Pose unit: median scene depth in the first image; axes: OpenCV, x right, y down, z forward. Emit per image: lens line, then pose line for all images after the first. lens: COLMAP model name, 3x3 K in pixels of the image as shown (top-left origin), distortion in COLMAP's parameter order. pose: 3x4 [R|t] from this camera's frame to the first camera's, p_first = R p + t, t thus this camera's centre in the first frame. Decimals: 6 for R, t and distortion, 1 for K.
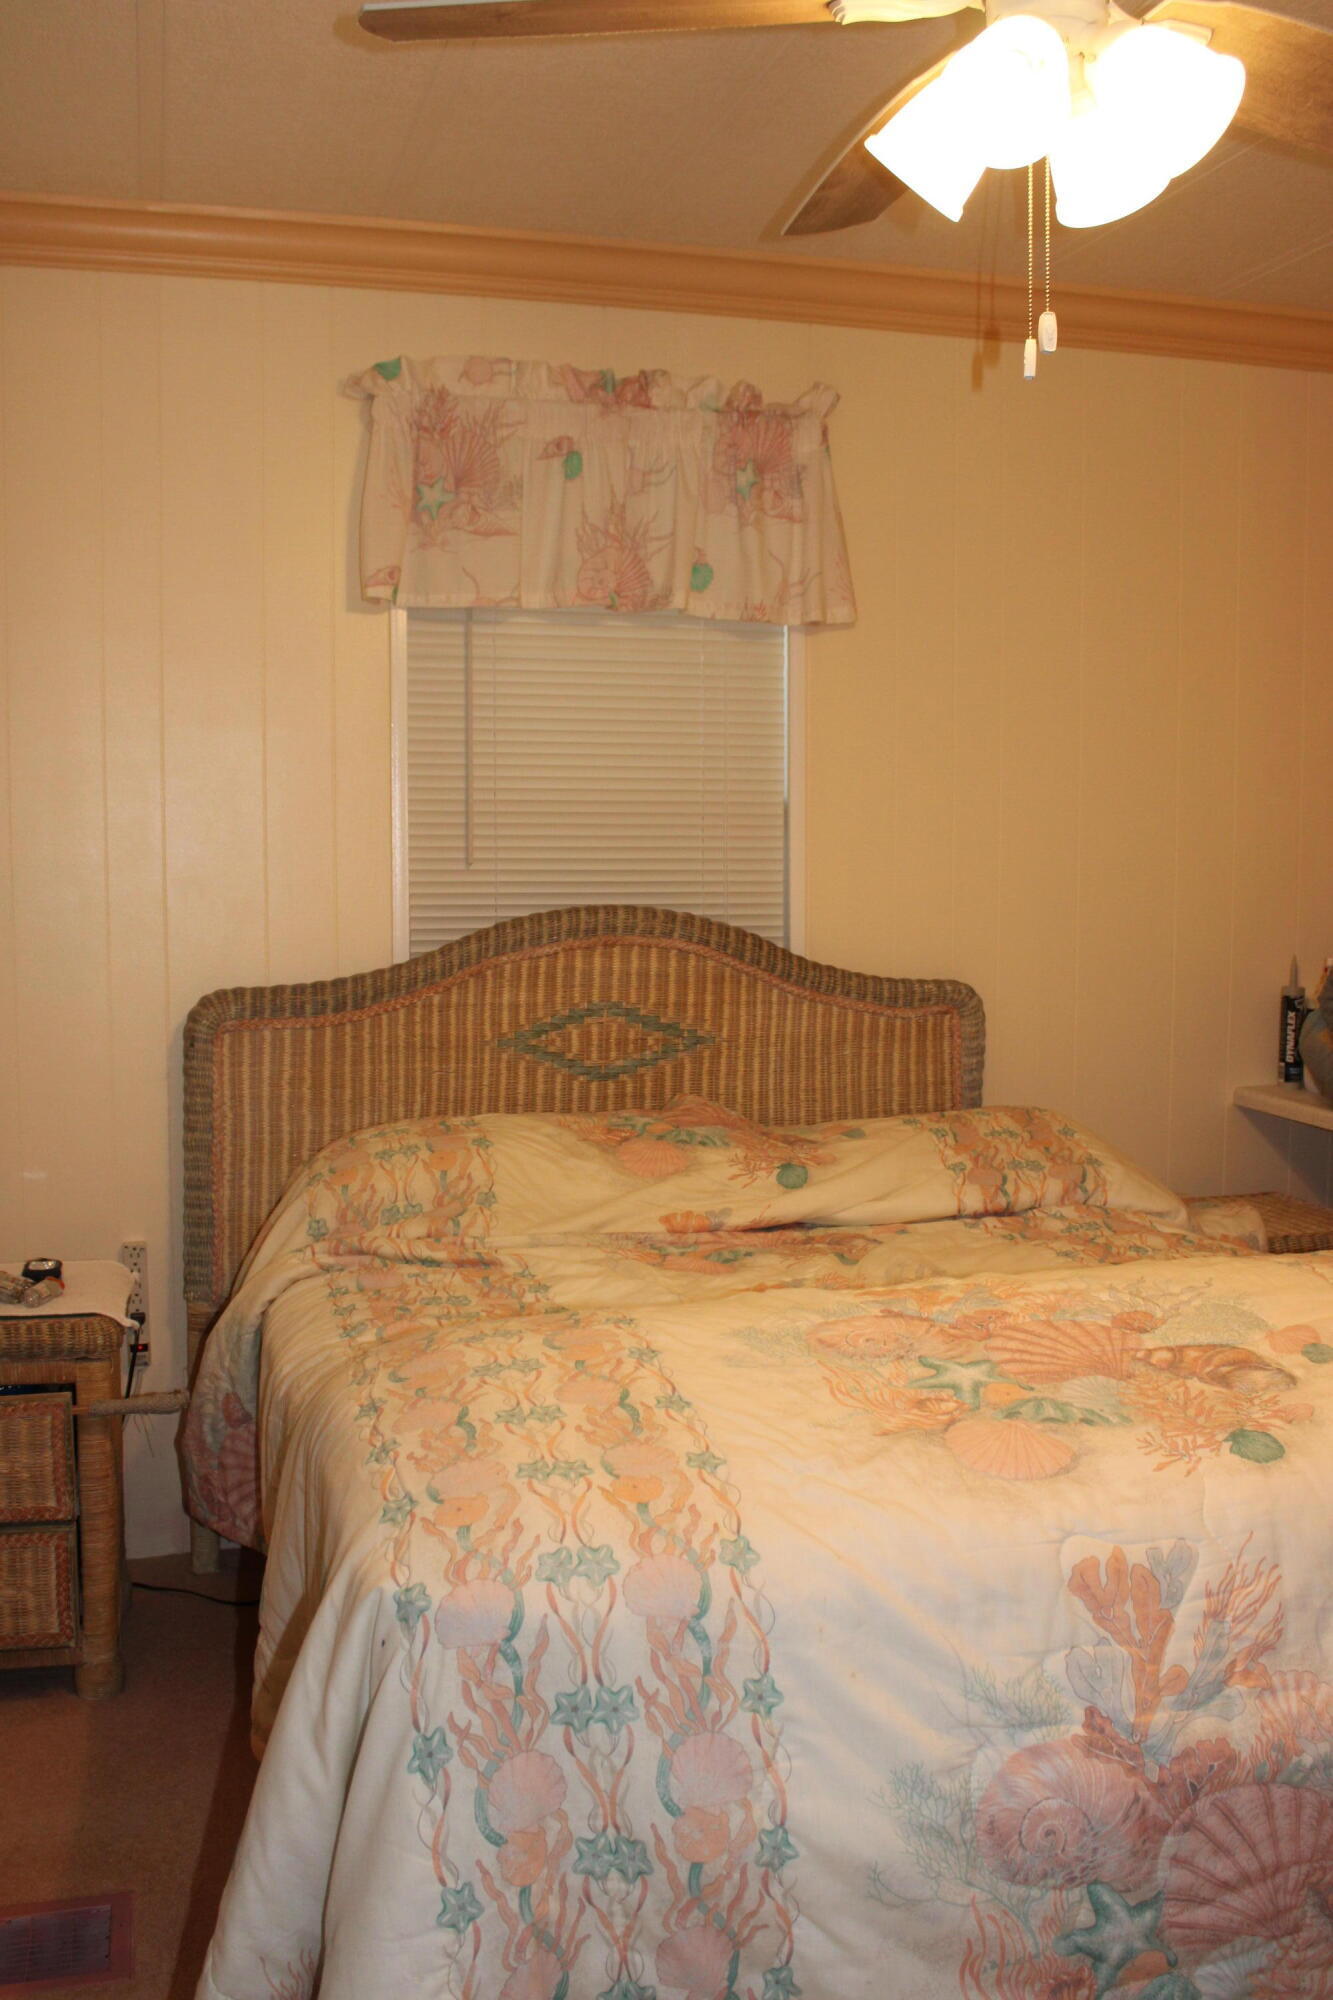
lens RADIAL K [[1865.4, 0, 664.0], [0, 1865.4, 976.7], [0, 0, 1]] dist [-0.144993, 0.139414]
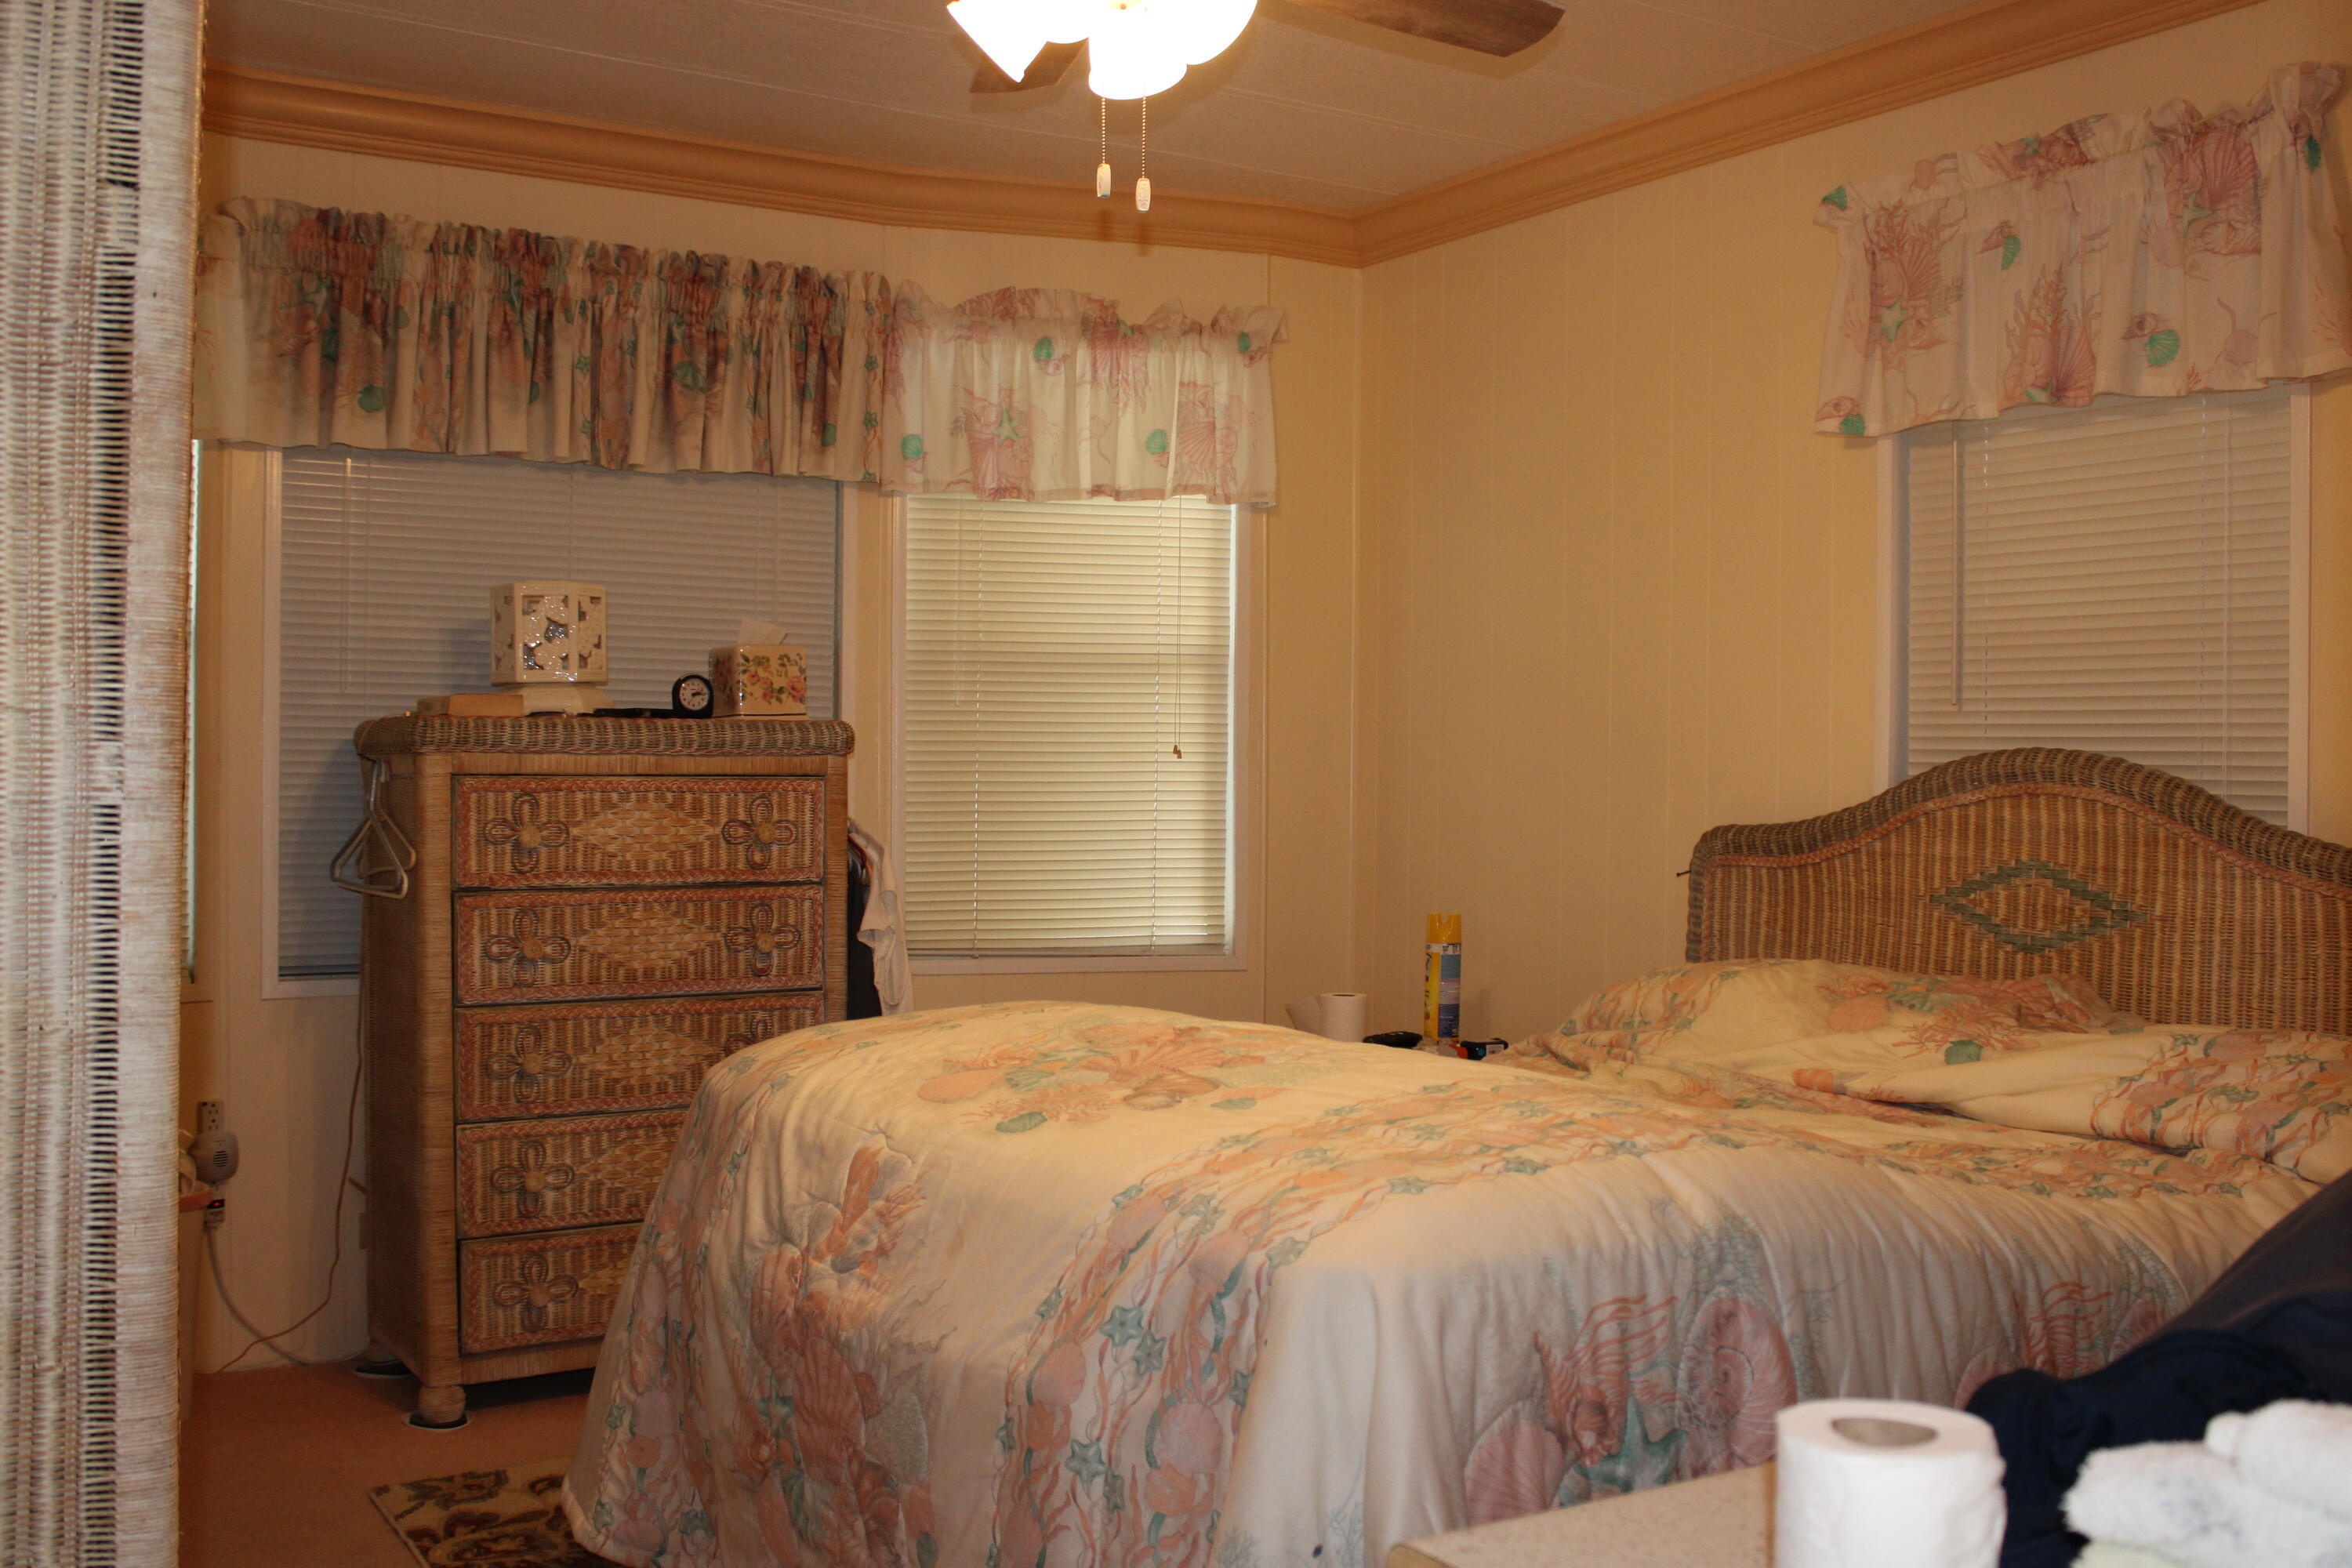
lens RADIAL K [[2193.7, 0, 1176.0], [0, 2193.7, 784.0], [0, 0, 1]] dist [-0.144993, 0.139414]
pose [[0.275686, 0.005757, -0.961231, 0.808552], [-0.094642, 0.995286, -0.021182, 0.036498], [0.956577, 0.096812, 0.274931, 0.349685]]
